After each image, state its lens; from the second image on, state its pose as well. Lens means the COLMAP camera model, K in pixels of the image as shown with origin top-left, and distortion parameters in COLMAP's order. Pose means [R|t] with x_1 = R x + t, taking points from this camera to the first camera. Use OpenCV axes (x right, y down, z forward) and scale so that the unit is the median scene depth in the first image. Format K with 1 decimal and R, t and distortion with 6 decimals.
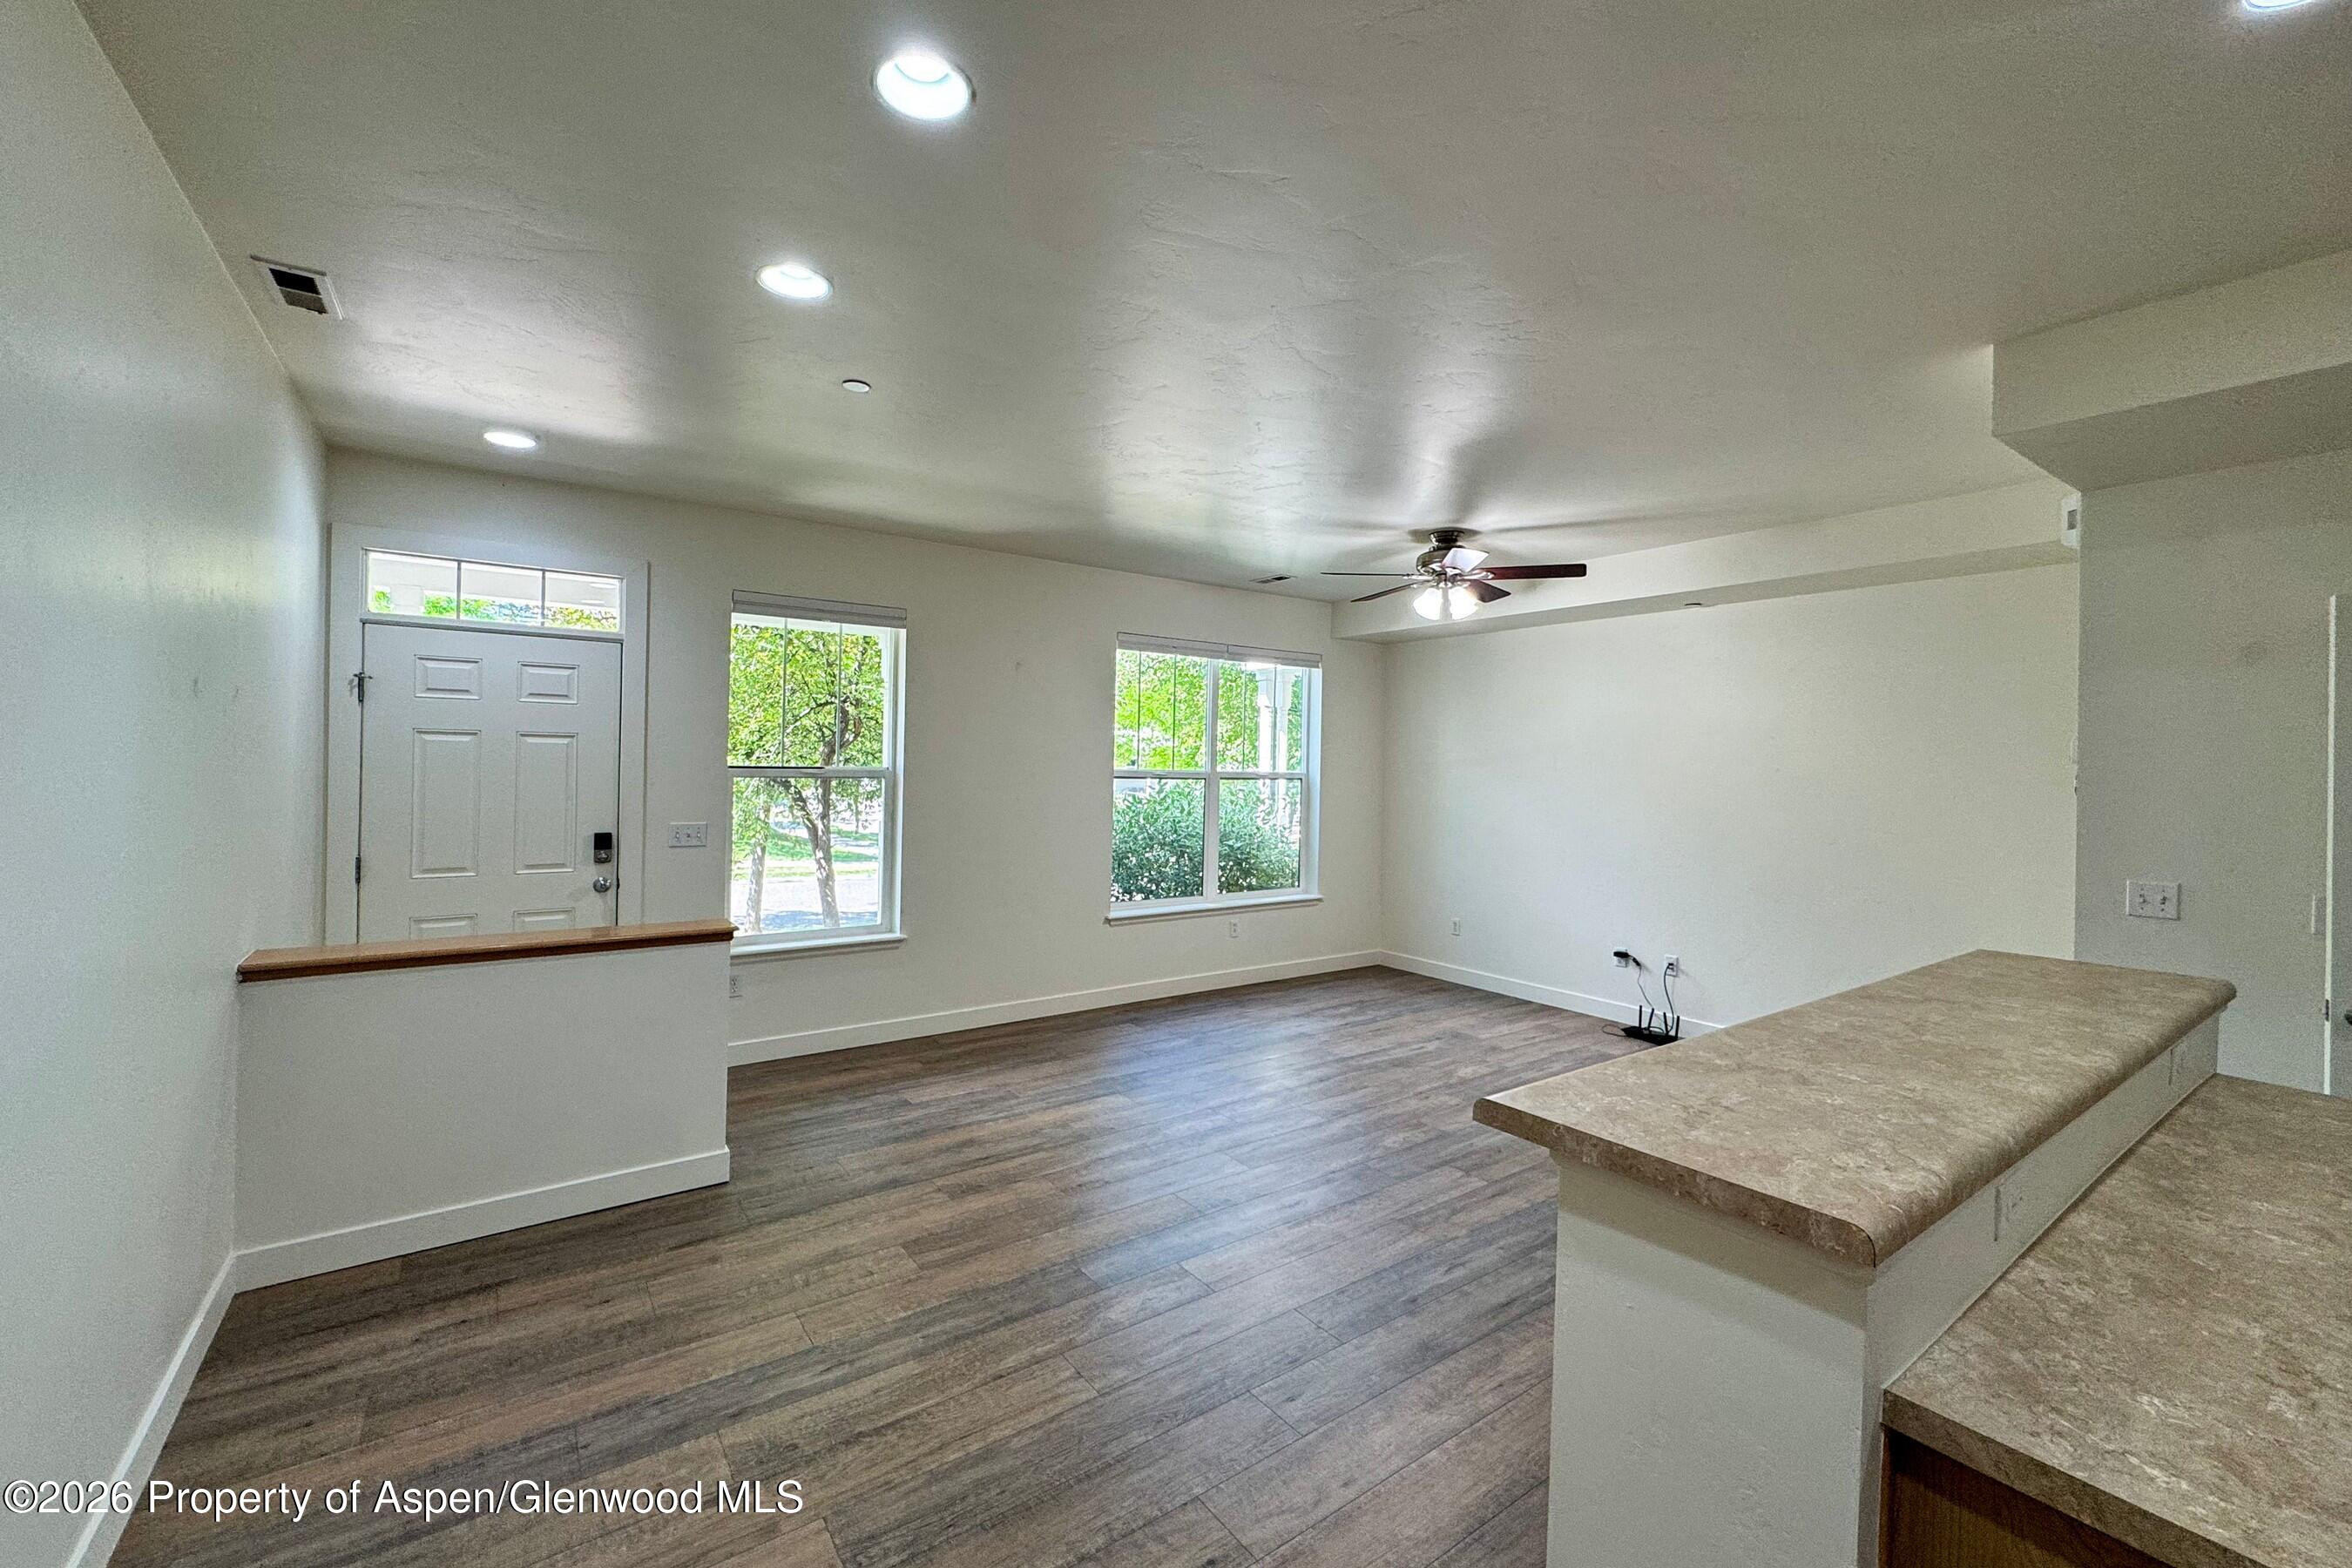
lens RADIAL K [[1013.3, 0, 1211.0], [0, 1013.3, 738.9], [0, 0, 1]] dist [-0.000037, -0.000024]
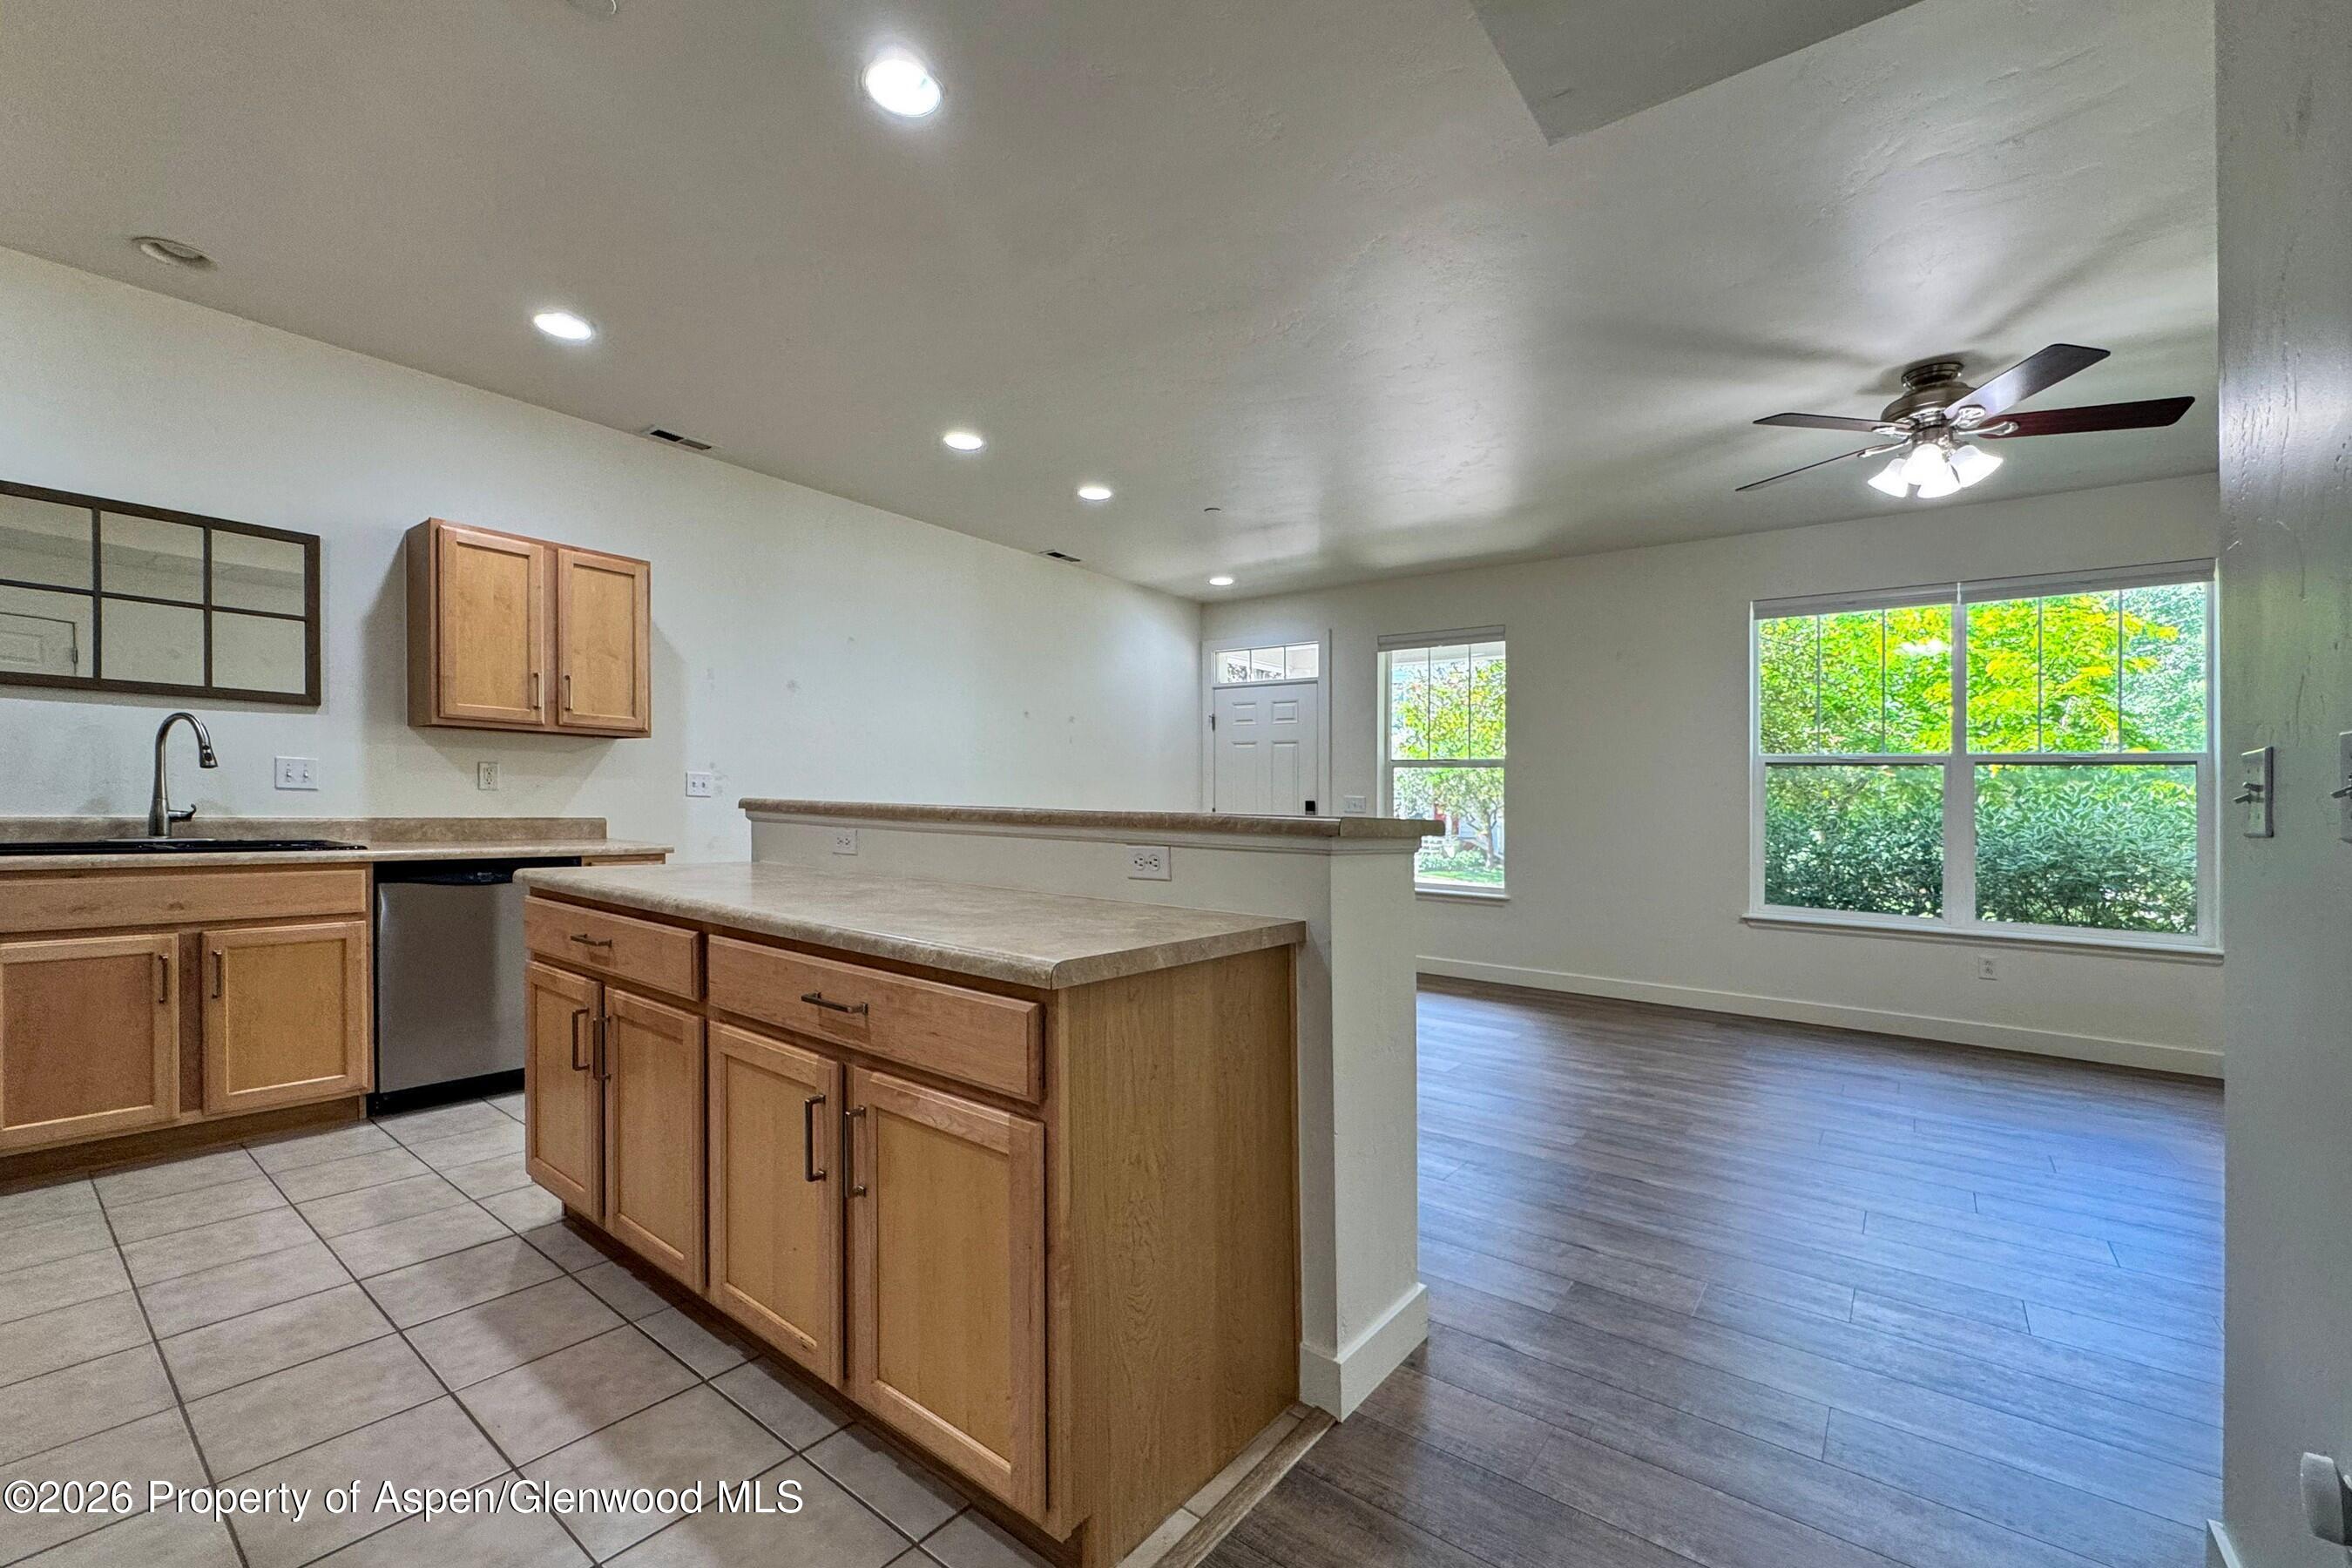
lens RADIAL K [[1014.4, 0, 1105.9], [0, 1014.4, 811.8], [0, 0, 1]] dist [0.000772, 0.000014]
pose [[0.208787, -0.012509, -0.977881, 0.905956], [-0.001646, 0.999912, -0.013142, 0.130122], [0.977960, 0.004354, 0.208748, 0.341931]]
